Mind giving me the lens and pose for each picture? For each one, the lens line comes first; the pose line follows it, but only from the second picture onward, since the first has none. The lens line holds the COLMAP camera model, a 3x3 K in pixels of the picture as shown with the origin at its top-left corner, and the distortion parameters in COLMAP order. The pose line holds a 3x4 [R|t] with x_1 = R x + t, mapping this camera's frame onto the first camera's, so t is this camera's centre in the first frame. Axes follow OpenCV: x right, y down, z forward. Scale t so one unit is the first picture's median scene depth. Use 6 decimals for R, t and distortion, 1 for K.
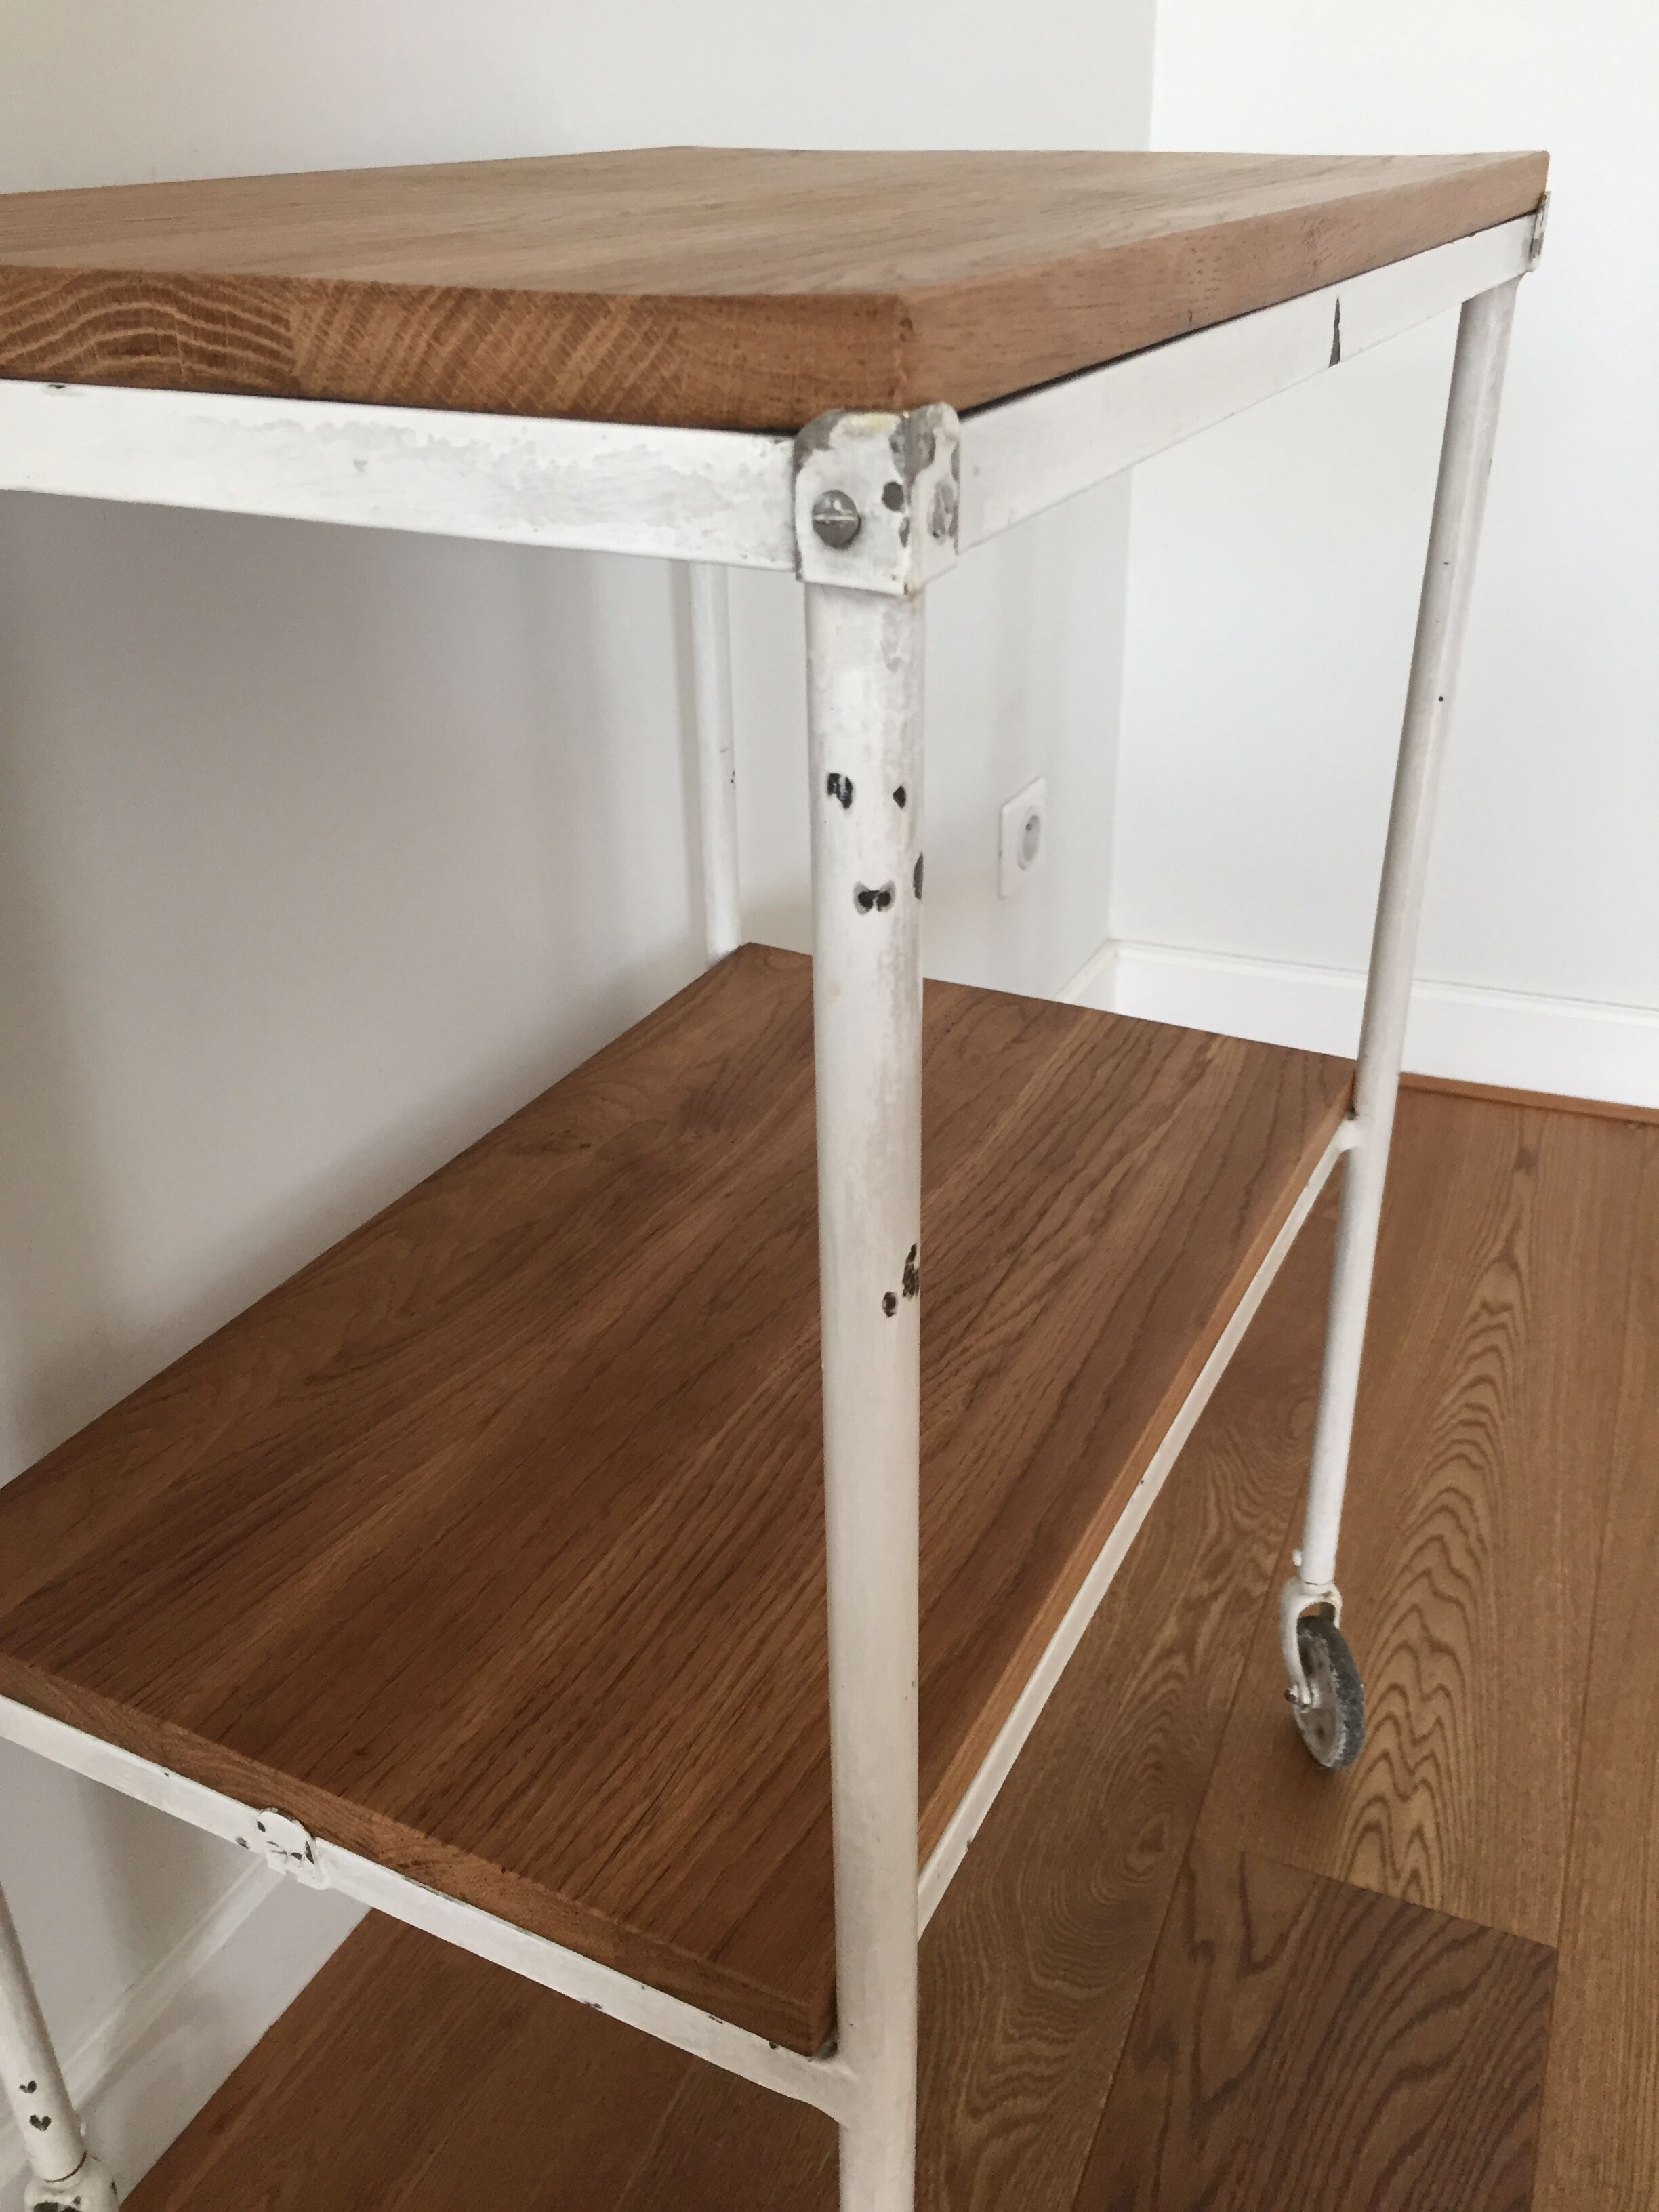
lens RADIAL K [[1911.5, 0, 845.2], [0, 1911.5, 1087.1], [0, 0, 1]] dist [0.078081, -0.114397]
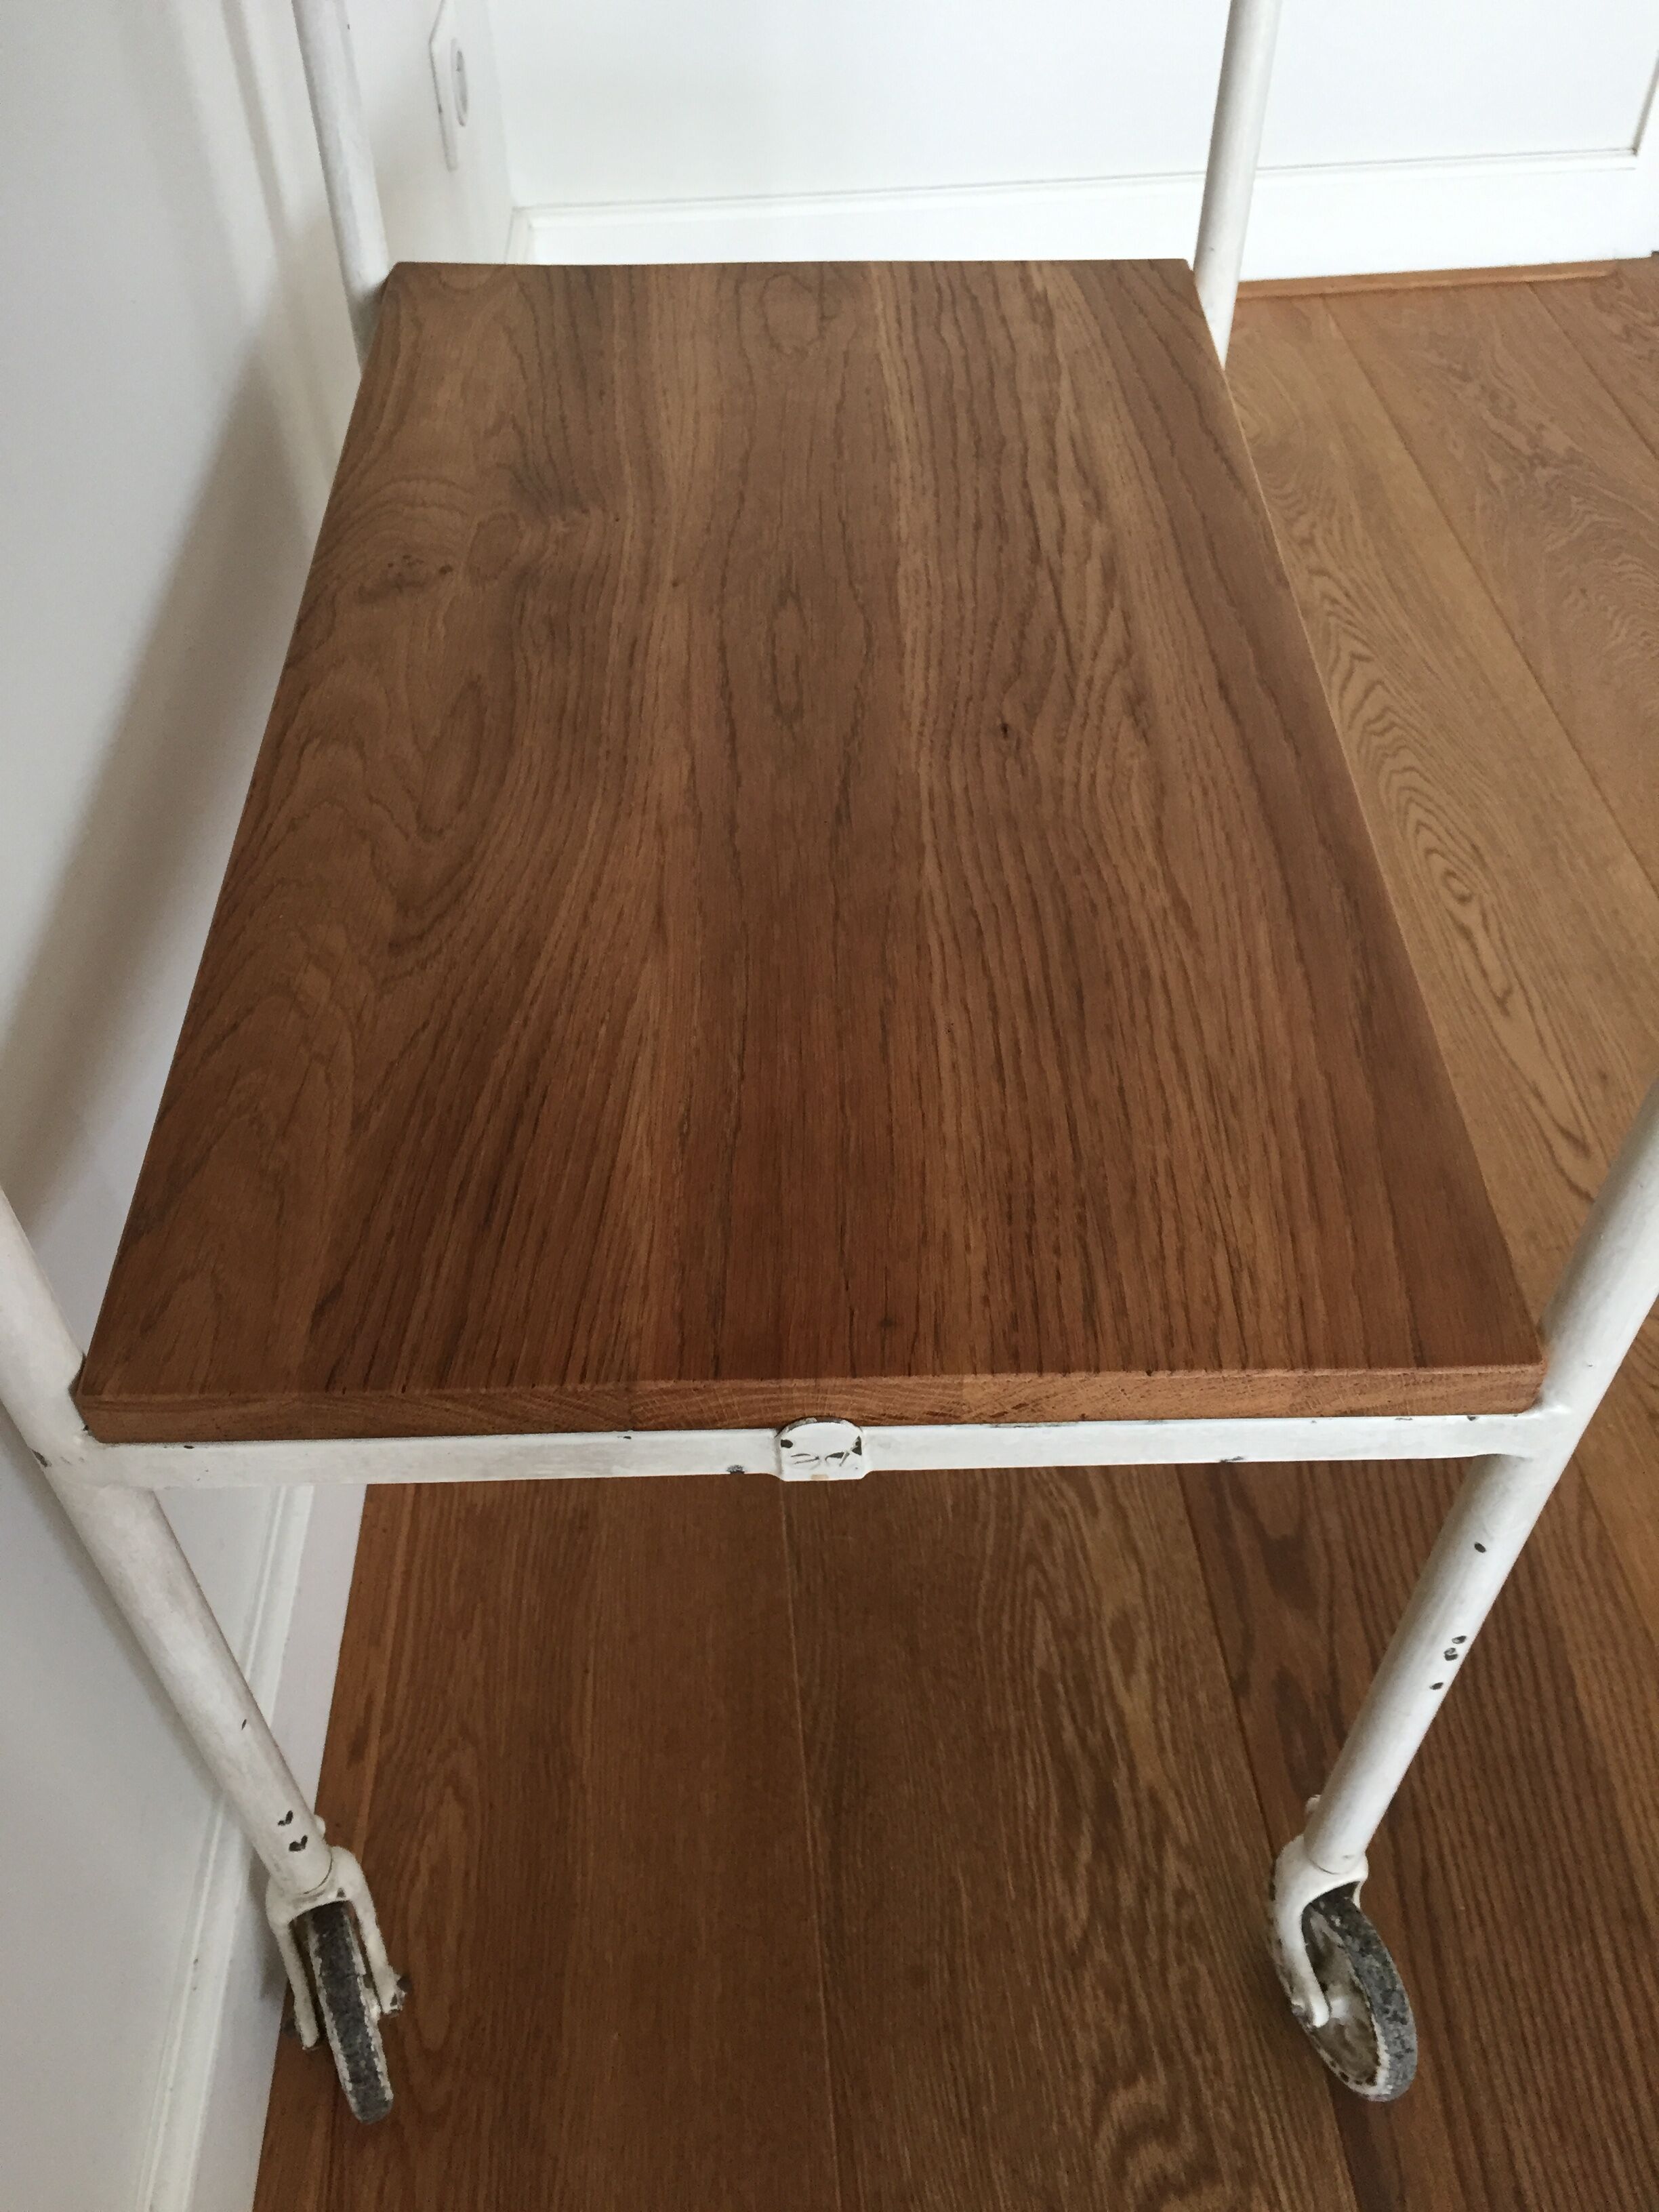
lens RADIAL K [[1911.5, 0, 841.5], [0, 1911.5, 1101.1], [0, 0, 1]] dist [0.078081, -0.114397]
pose [[0.881248, -0.339793, 0.328546, -0.318507], [0.205598, 0.901480, 0.380872, -0.038463], [-0.425595, -0.268095, 0.864288, 0.200228]]
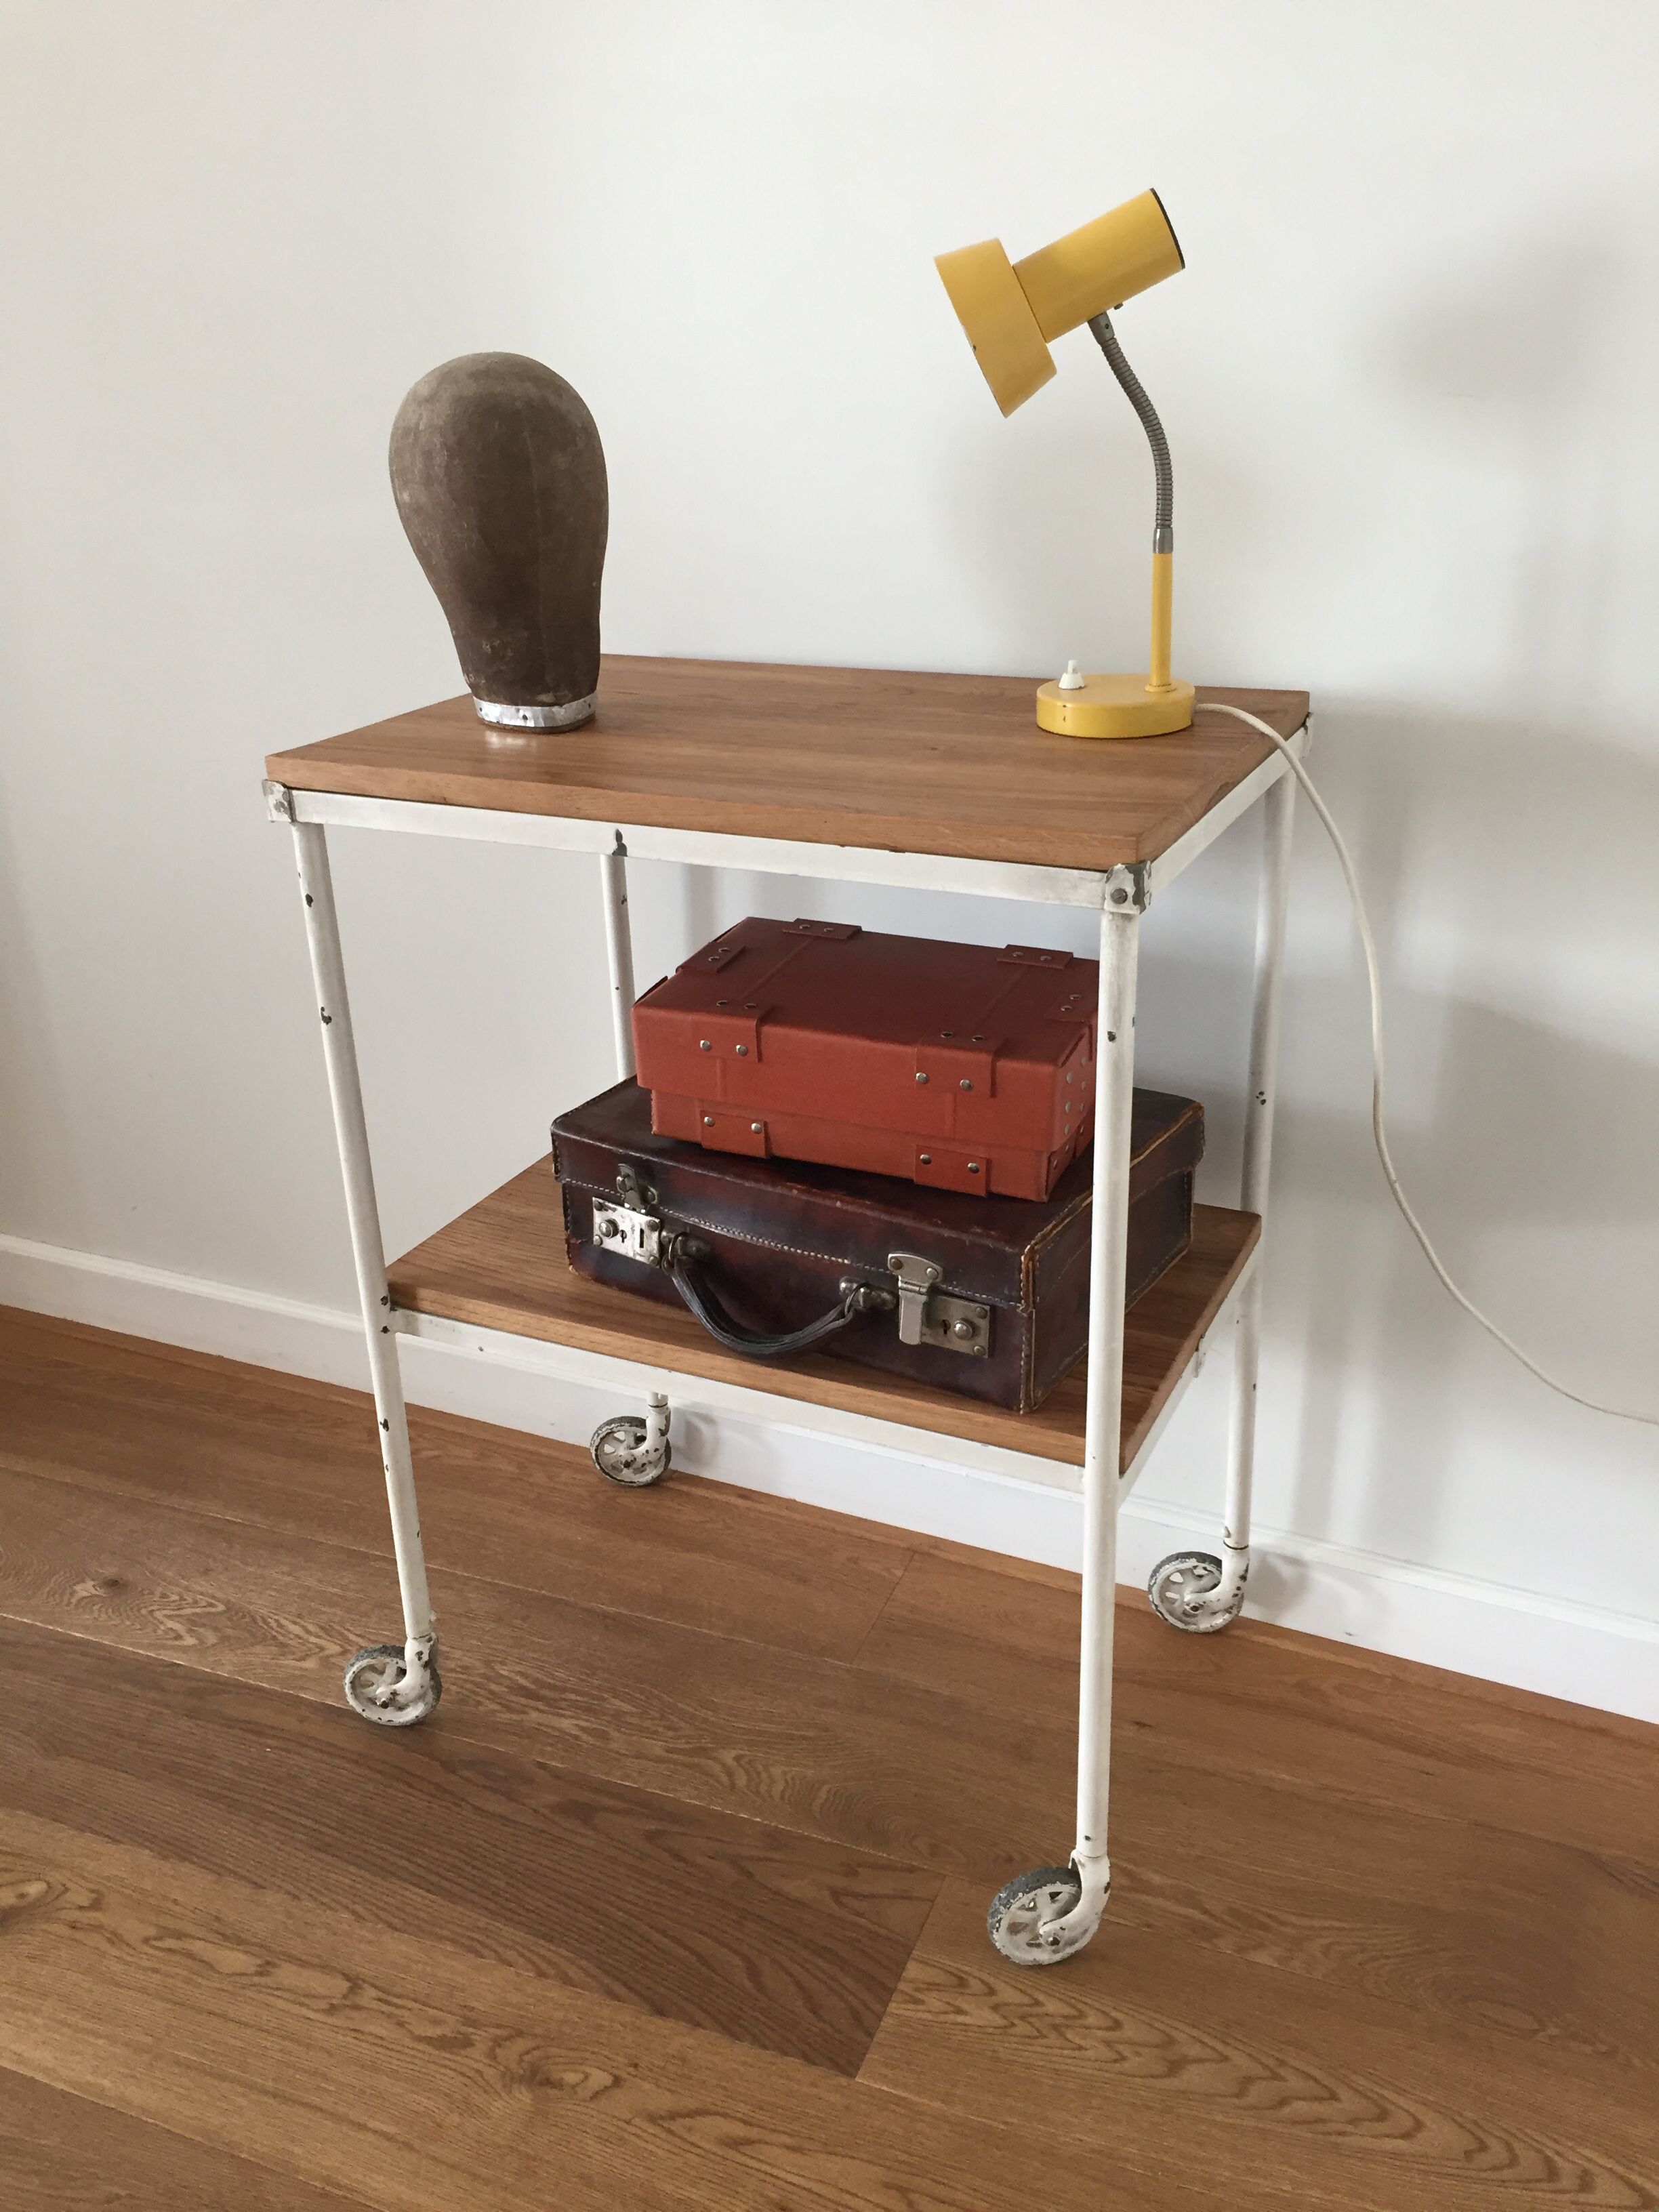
lens RADIAL K [[1911.5, 0, 826.0], [0, 1911.5, 1089.7], [0, 0, 1]] dist [0.078081, -0.114397]
pose [[0.013604, 0.403139, -0.915038, 1.404499], [-0.432814, 0.827324, 0.358060, -0.611340], [0.901380, 0.391170, 0.185739, 0.526589]]
